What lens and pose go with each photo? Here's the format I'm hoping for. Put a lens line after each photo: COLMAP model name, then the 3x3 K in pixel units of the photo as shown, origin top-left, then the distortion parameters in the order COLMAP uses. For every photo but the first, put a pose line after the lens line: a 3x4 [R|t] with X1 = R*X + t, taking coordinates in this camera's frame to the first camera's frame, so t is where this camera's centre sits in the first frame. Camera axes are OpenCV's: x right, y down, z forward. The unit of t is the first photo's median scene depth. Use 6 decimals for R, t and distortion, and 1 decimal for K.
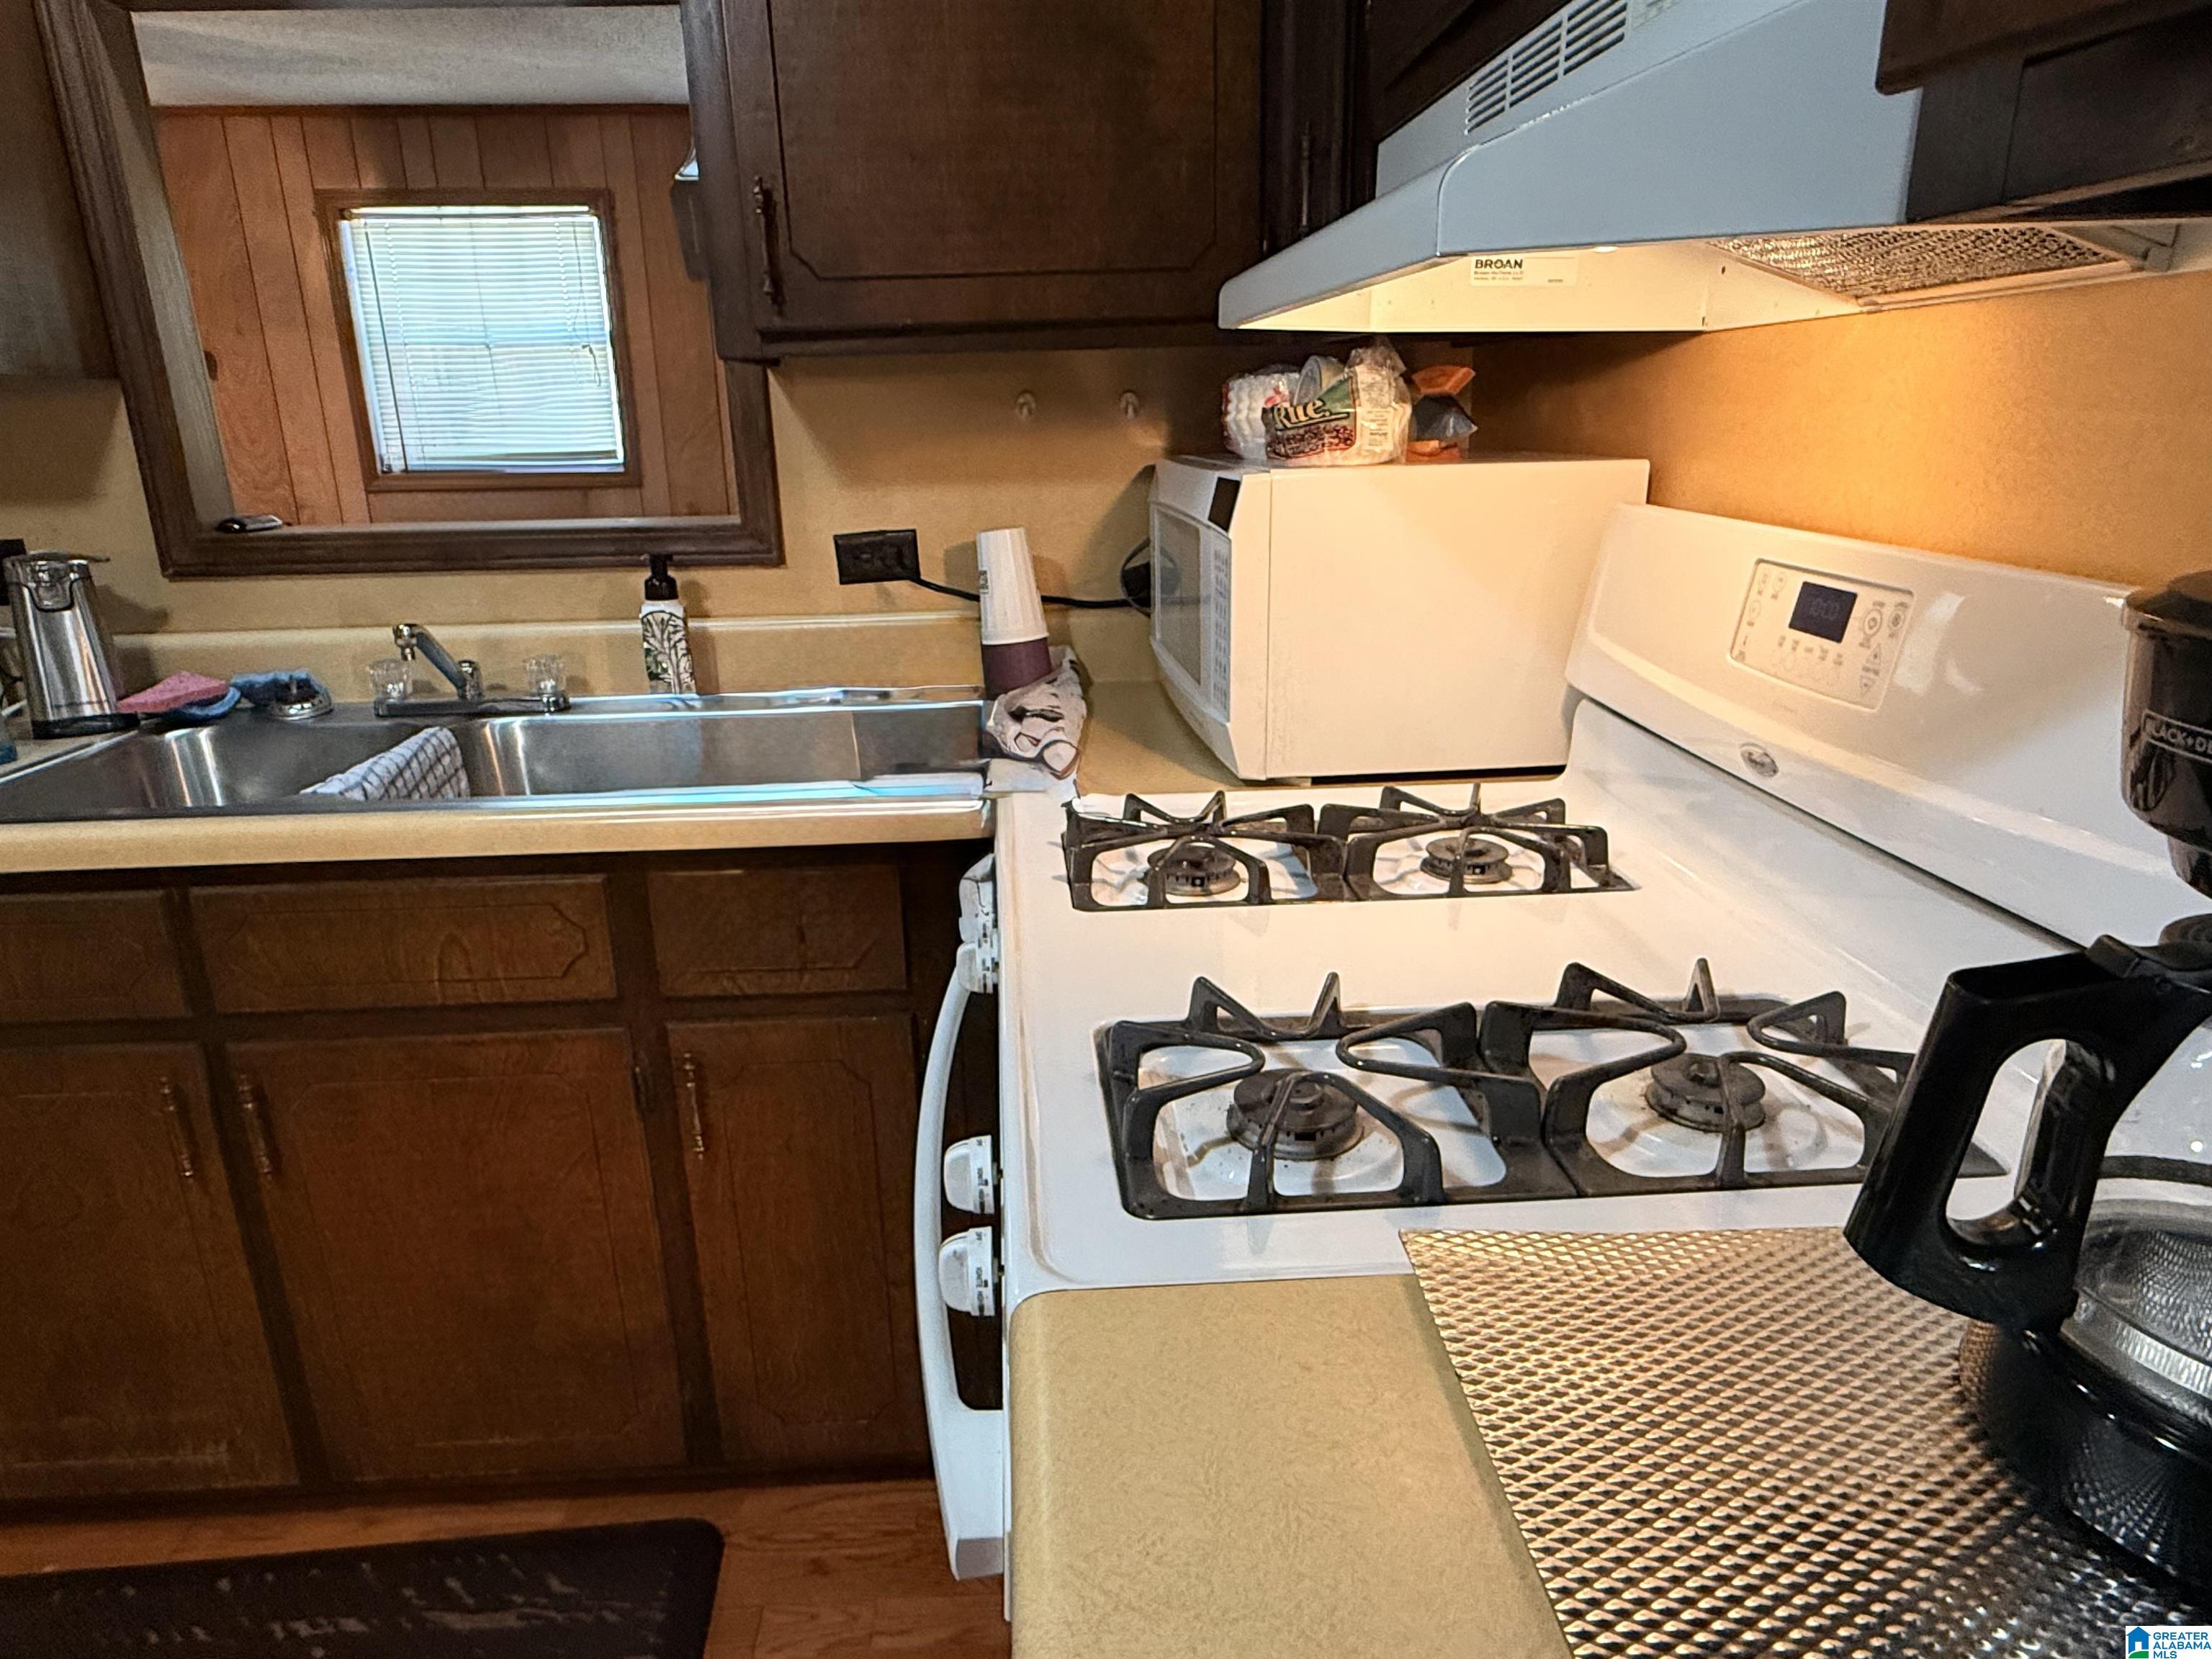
lens RADIAL K [[1338.2, 0, 1101.8], [0, 1338.2, 830.9], [0, 0, 1]] dist [-0.001246, 0.001421]
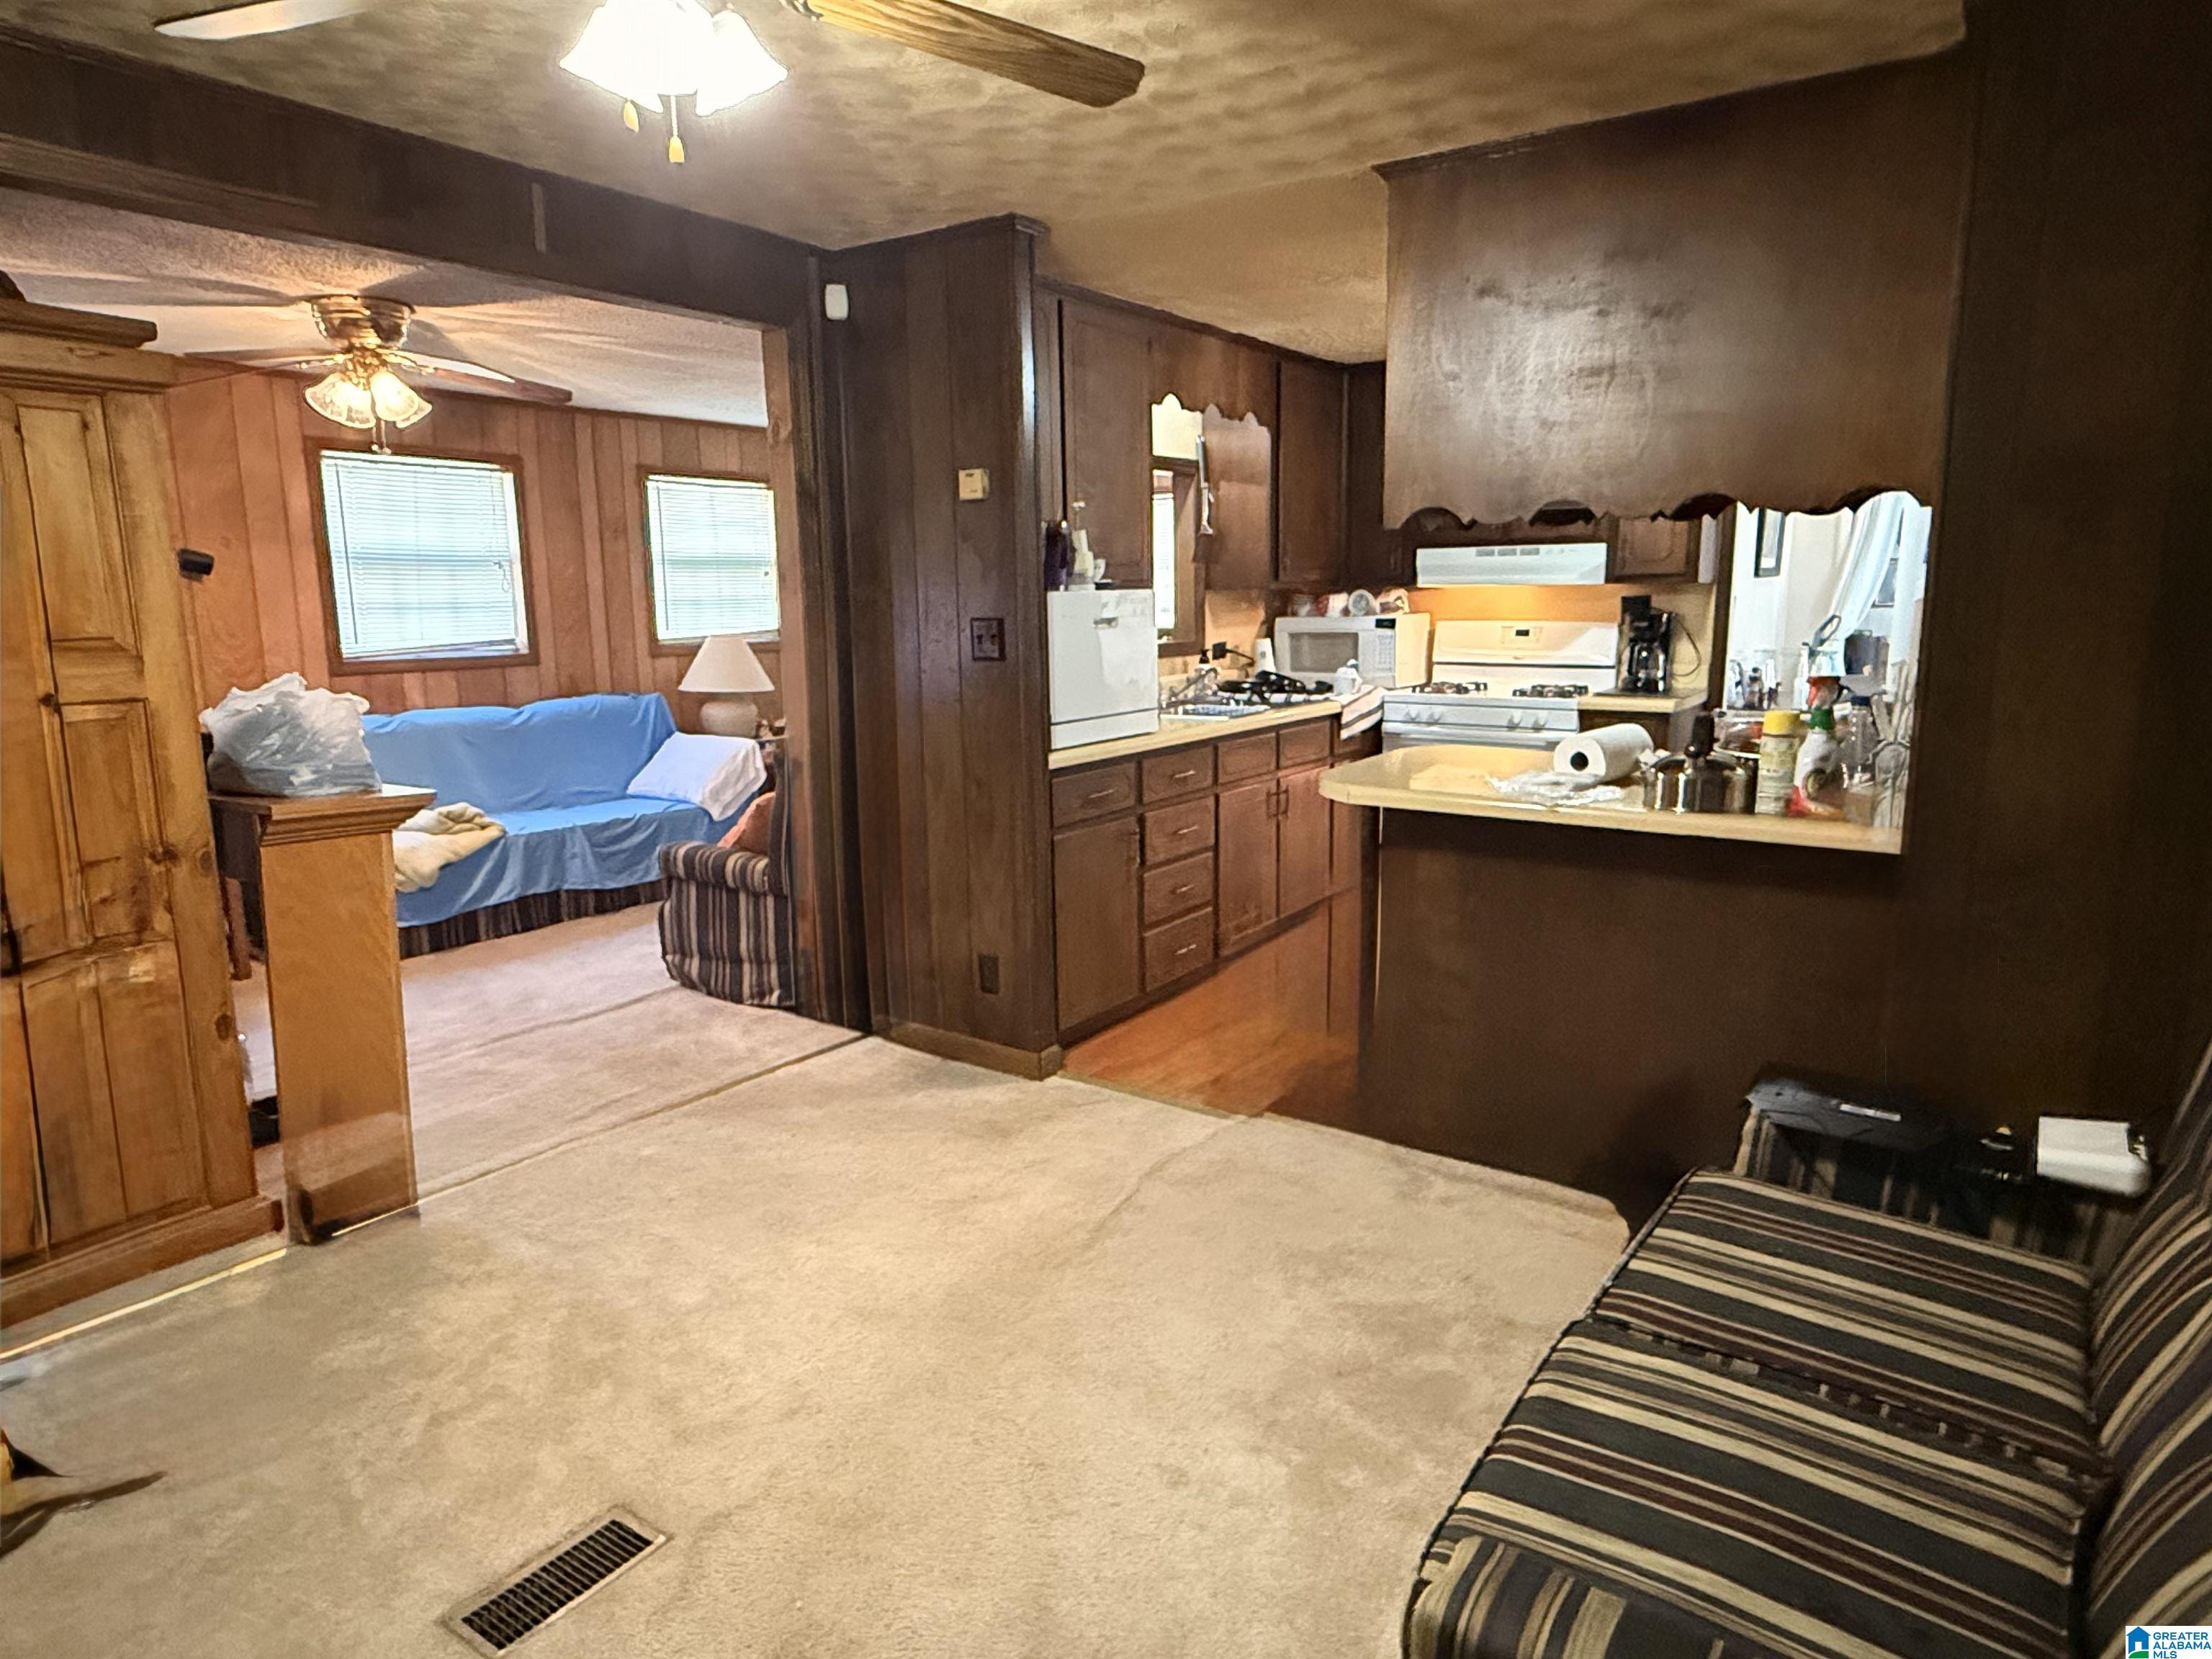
lens RADIAL K [[1338.2, 0, 1101.2], [0, 1338.2, 827.3], [0, 0, 1]] dist [-0.001246, 0.001421]
pose [[0.601699, -0.129536, 0.788149, -1.137407], [0.244892, 0.969155, -0.027672, 0.079390], [-0.760254, 0.209662, 0.614862, -0.227794]]
